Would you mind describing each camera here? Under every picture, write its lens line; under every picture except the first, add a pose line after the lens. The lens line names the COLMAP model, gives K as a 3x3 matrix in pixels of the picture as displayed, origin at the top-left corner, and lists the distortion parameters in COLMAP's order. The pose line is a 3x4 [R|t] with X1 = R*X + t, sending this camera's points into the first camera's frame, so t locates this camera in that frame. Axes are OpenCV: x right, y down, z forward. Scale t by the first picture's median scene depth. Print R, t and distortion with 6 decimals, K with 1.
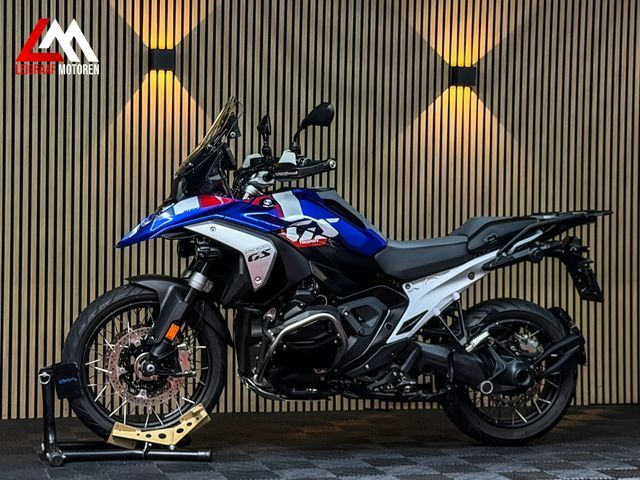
lens RADIAL K [[1437.7, 0, 331.1], [0, 1437.7, 236.3], [0, 0, 1]] dist [0.142162, 0.000000]
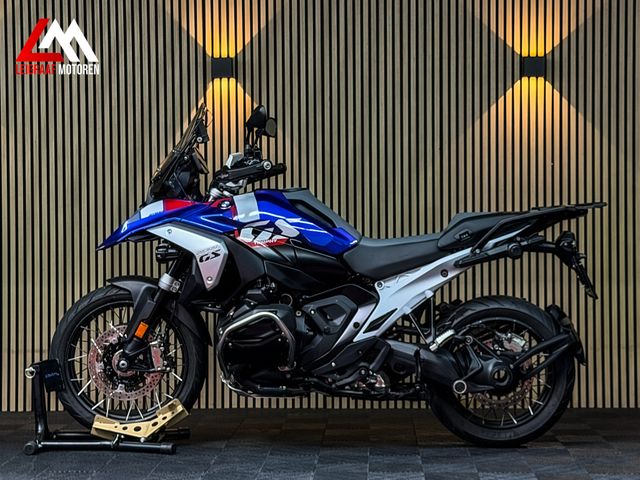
lens RADIAL K [[1437.7, 0, 321.4], [0, 1437.7, 242.7], [0, 0, 1]] dist [0.142162, 0.000000]
pose [[0.949842, -0.017336, -0.312248, 0.323952], [0.019497, 0.999803, 0.003800, 0.001170], [0.312121, -0.009697, 0.949993, 0.040723]]
